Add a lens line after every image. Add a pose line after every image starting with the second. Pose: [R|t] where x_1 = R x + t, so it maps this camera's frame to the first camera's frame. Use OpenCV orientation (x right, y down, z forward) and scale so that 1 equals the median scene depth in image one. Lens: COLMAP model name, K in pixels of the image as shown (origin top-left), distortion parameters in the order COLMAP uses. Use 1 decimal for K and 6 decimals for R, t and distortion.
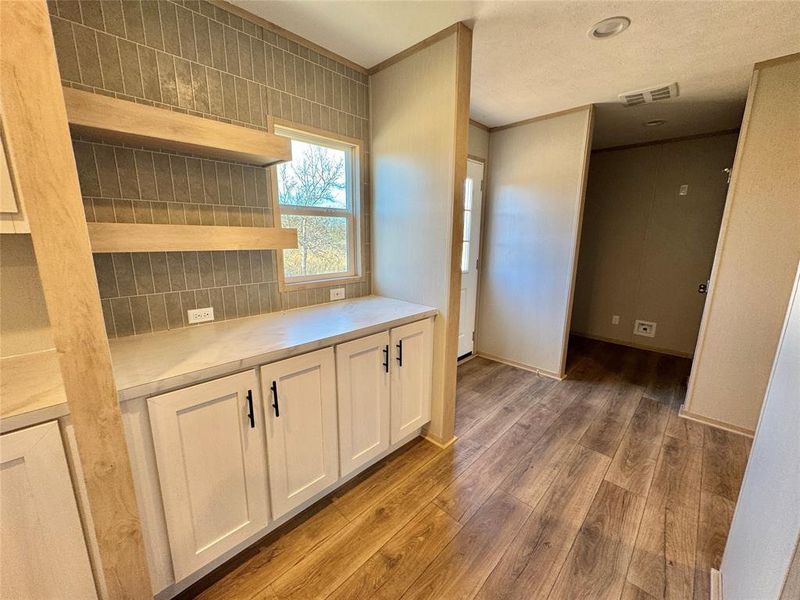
lens RADIAL K [[323.5, 0, 400.0], [0, 323.5, 300.0], [0, 0, 1]] dist [-0.000033, 0.000080]
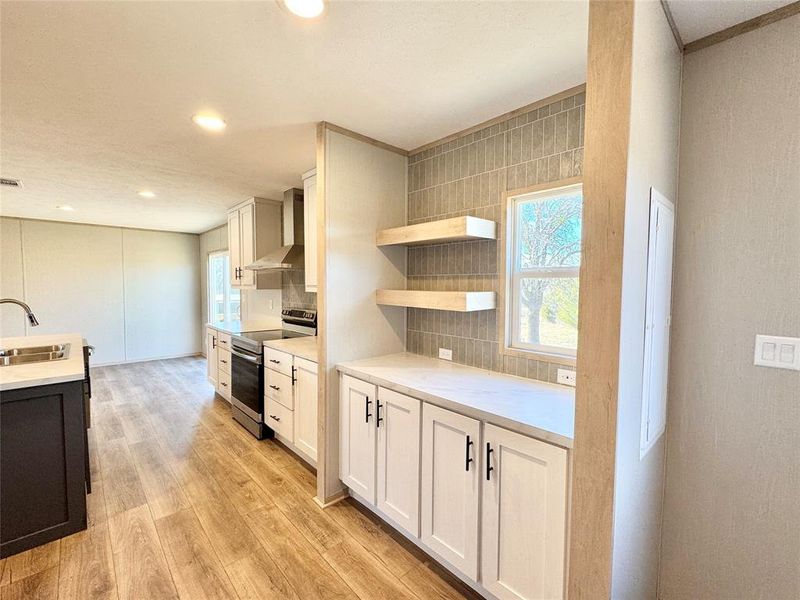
lens RADIAL K [[348.8, 0, 400.0], [0, 348.8, 300.0], [0, 0, 1]] dist [-0.001266, 0.000352]
pose [[-0.054752, 0.035598, -0.997865, 0.652541], [-0.209263, 0.976761, 0.046327, -0.154812], [0.976325, 0.211353, -0.046030, 0.632843]]
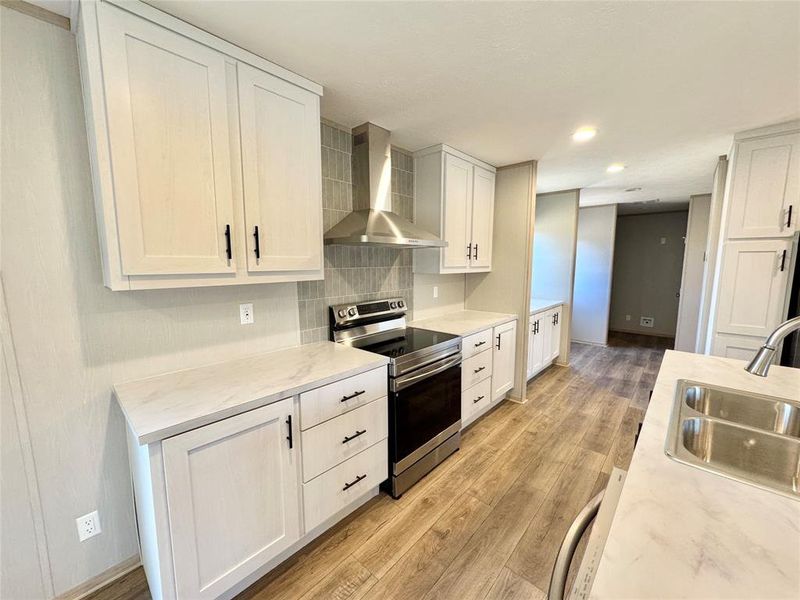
lens RADIAL K [[319.3, 0, 400.0], [0, 319.3, 300.0], [0, 0, 1]] dist [-0.000717, 0.000029]
pose [[0.999476, -0.010102, 0.030737, -1.015238], [0.012553, 0.996664, -0.080638, 0.168504], [-0.029820, 0.080981, 0.996269, -1.094553]]
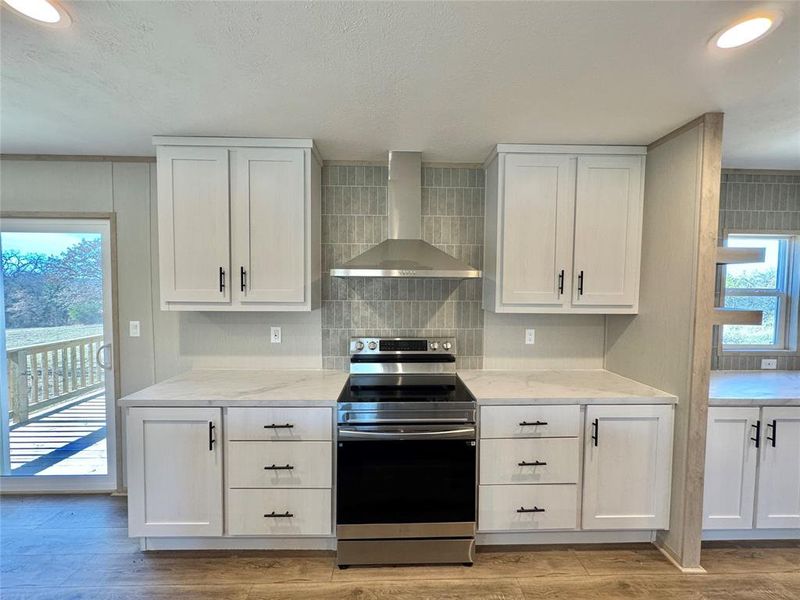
lens RADIAL K [[319.3, 0, 400.0], [0, 319.3, 300.0], [0, 0, 1]] dist [-0.000717, 0.000029]
pose [[0.715664, 0.027886, -0.697888, -0.353304], [-0.145046, 0.983353, -0.109448, 0.072311], [0.683218, 0.179554, 0.707795, -0.713806]]
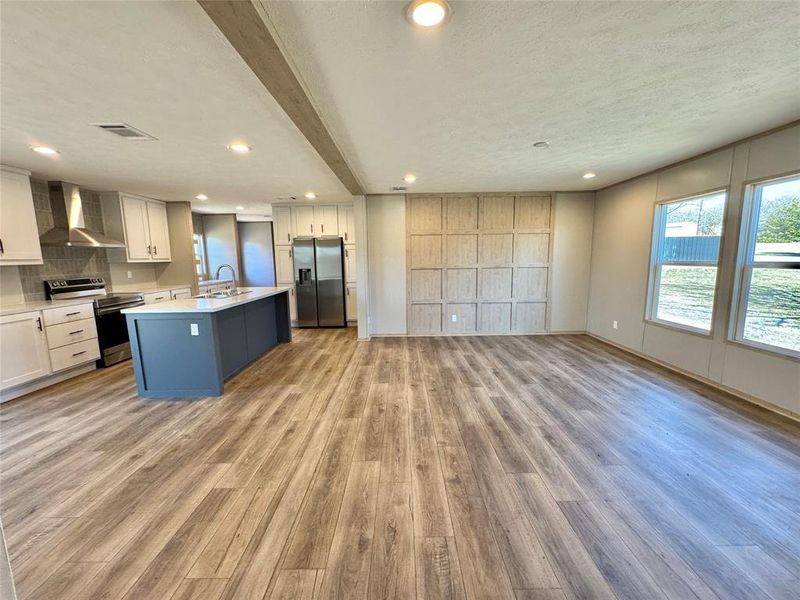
lens RADIAL K [[319.3, 0, 400.0], [0, 319.3, 300.0], [0, 0, 1]] dist [-0.000717, 0.000029]
pose [[0.722432, -0.111493, 0.682393, -0.996828], [0.159635, 0.987146, -0.007716, 0.562126], [-0.672762, 0.114508, 0.730944, -2.808061]]
